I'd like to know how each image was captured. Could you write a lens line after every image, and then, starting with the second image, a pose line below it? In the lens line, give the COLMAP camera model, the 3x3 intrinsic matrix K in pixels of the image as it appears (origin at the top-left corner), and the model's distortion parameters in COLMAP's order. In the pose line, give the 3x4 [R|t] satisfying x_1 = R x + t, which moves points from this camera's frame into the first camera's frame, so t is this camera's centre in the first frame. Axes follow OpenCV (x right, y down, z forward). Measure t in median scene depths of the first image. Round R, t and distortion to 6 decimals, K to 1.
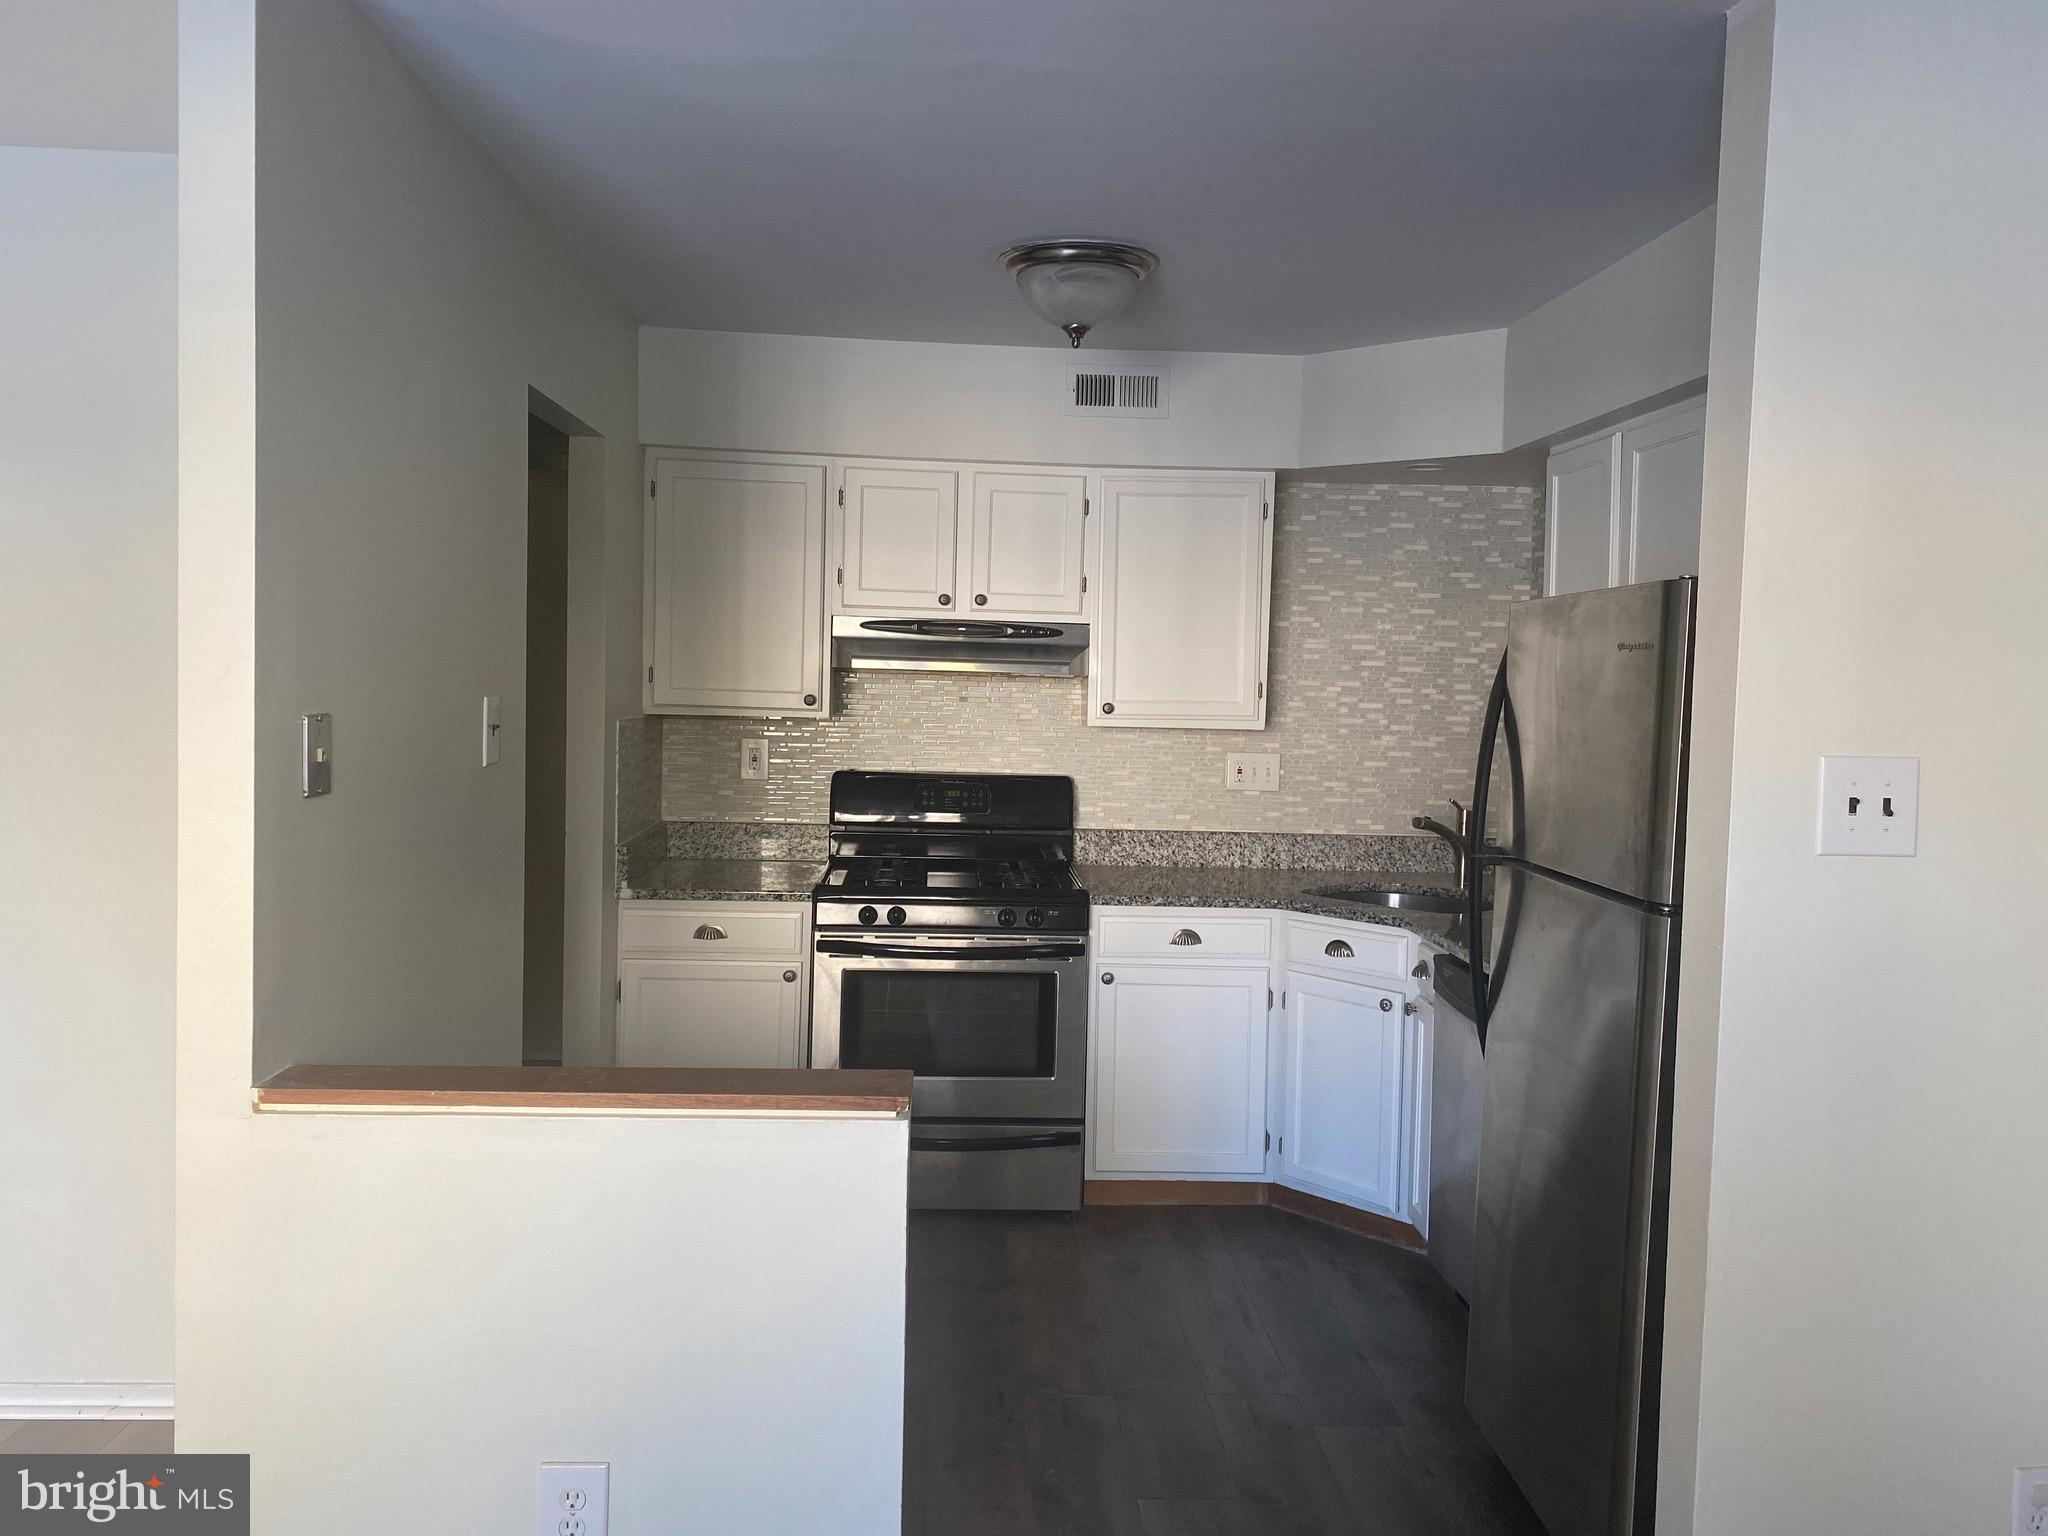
lens RADIAL K [[1542.5, 0, 1027.9], [0, 1542.5, 758.3], [0, 0, 1]] dist [0.117603, -0.254142]
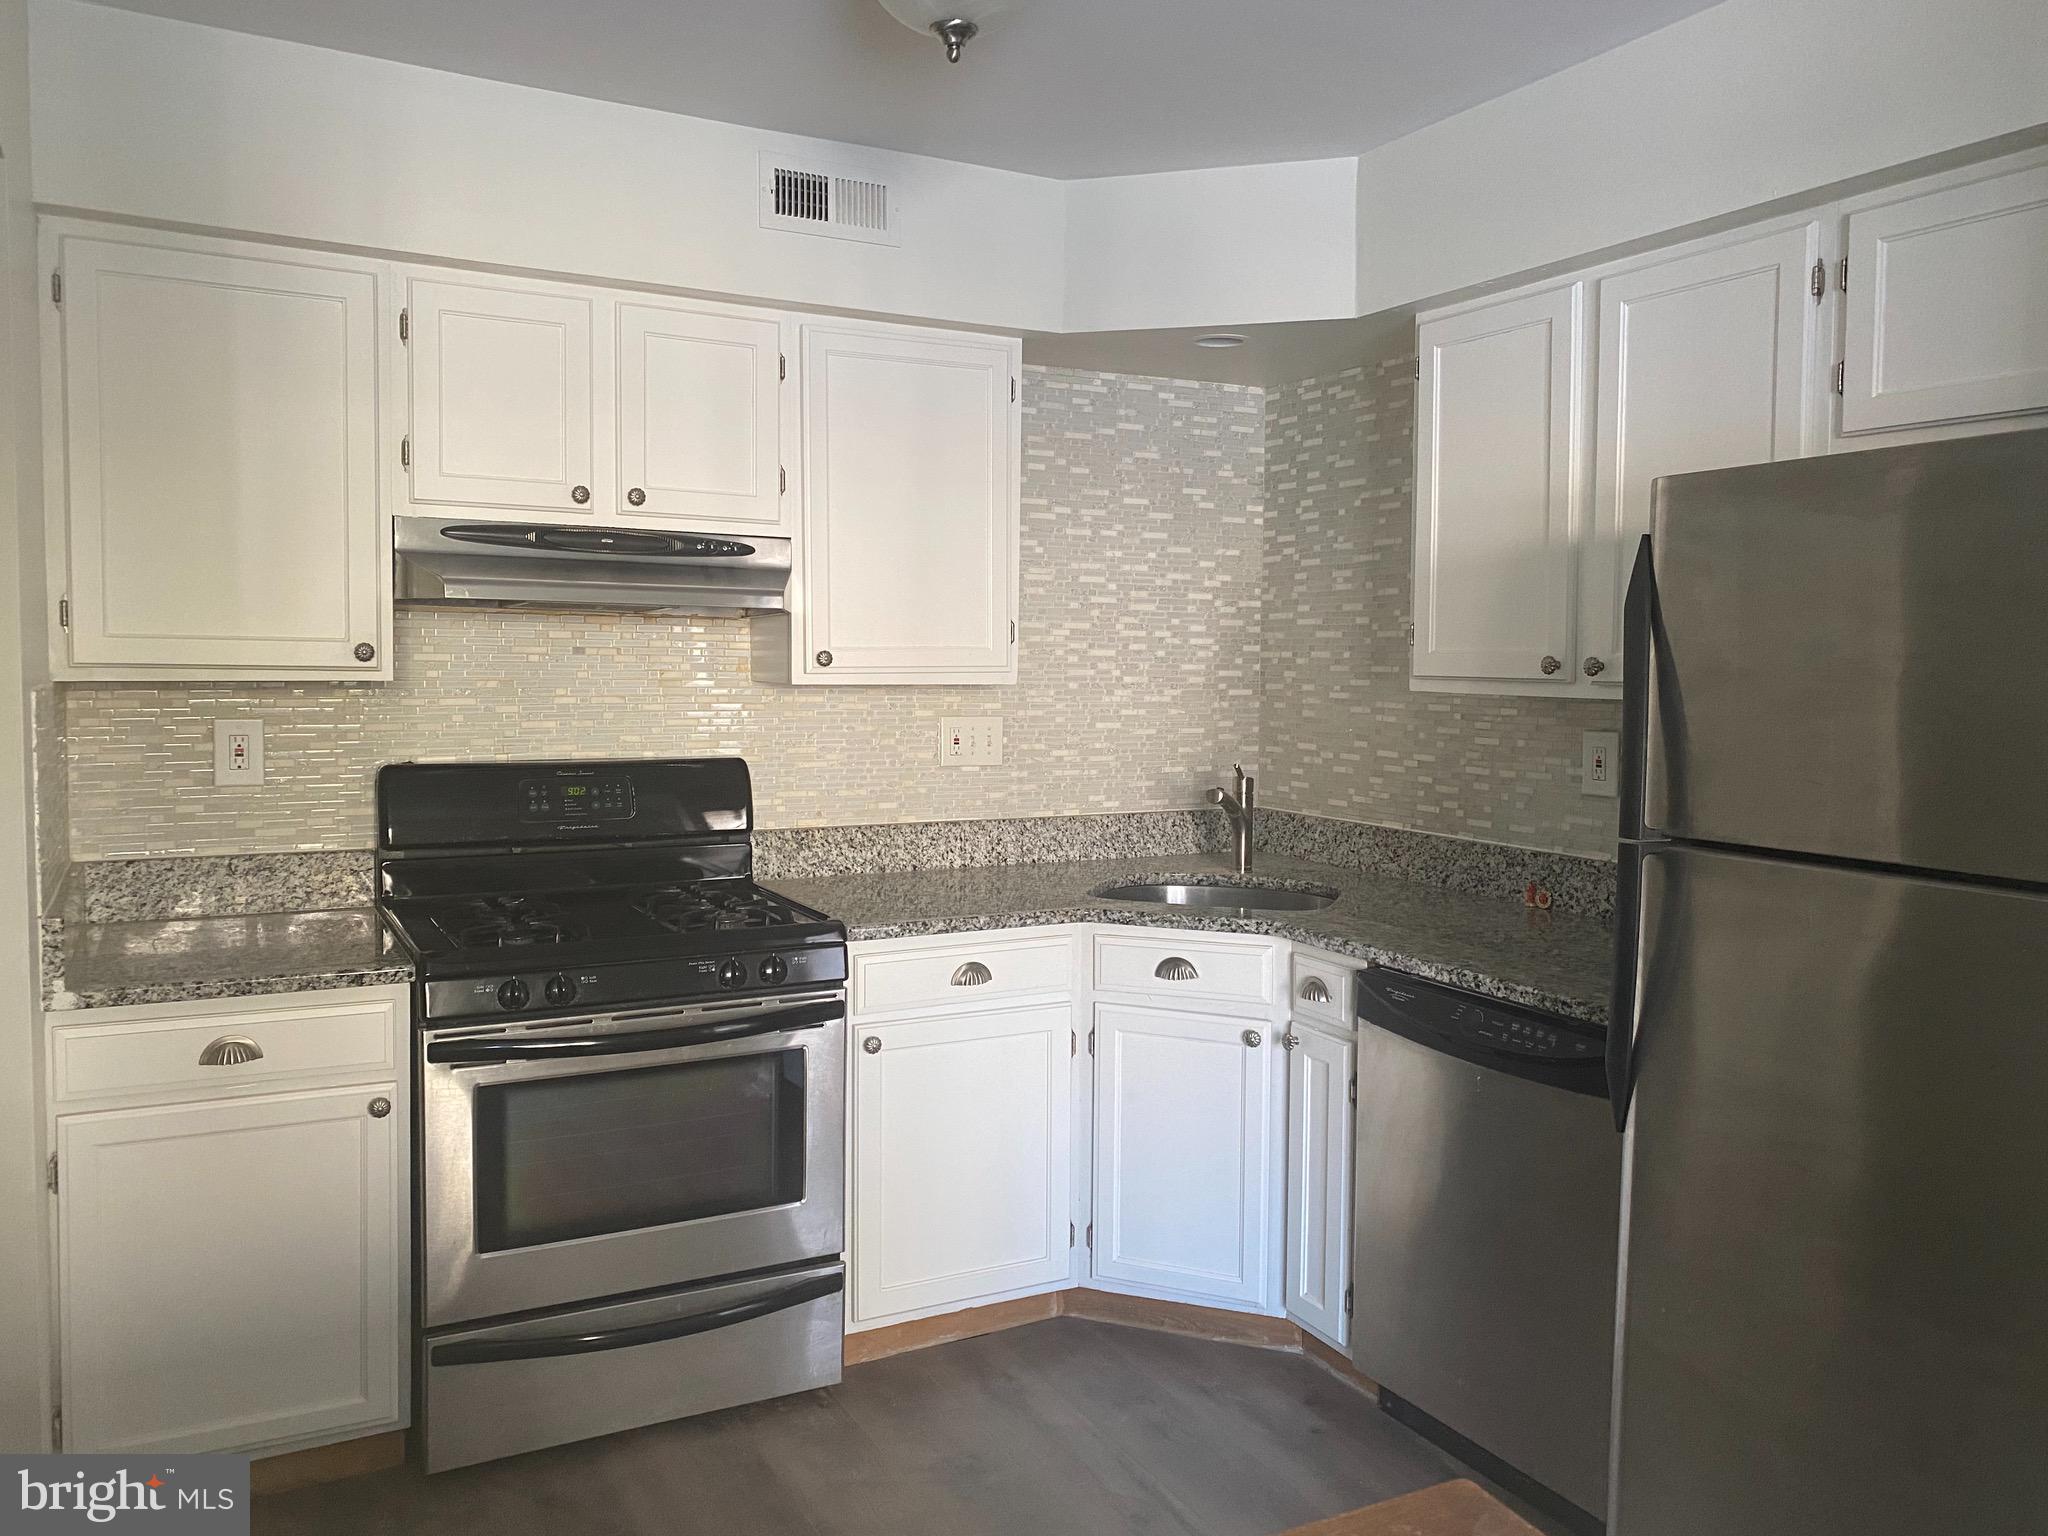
lens RADIAL K [[1559.1, 0, 1044.7], [0, 1559.1, 757.0], [0, 0, 1]] dist [0.088091, -0.131054]
pose [[0.911349, -0.044292, 0.409244, -0.139040], [0.037904, 0.999000, 0.023713, -0.000414], [-0.409885, -0.006098, 0.912117, 0.283904]]
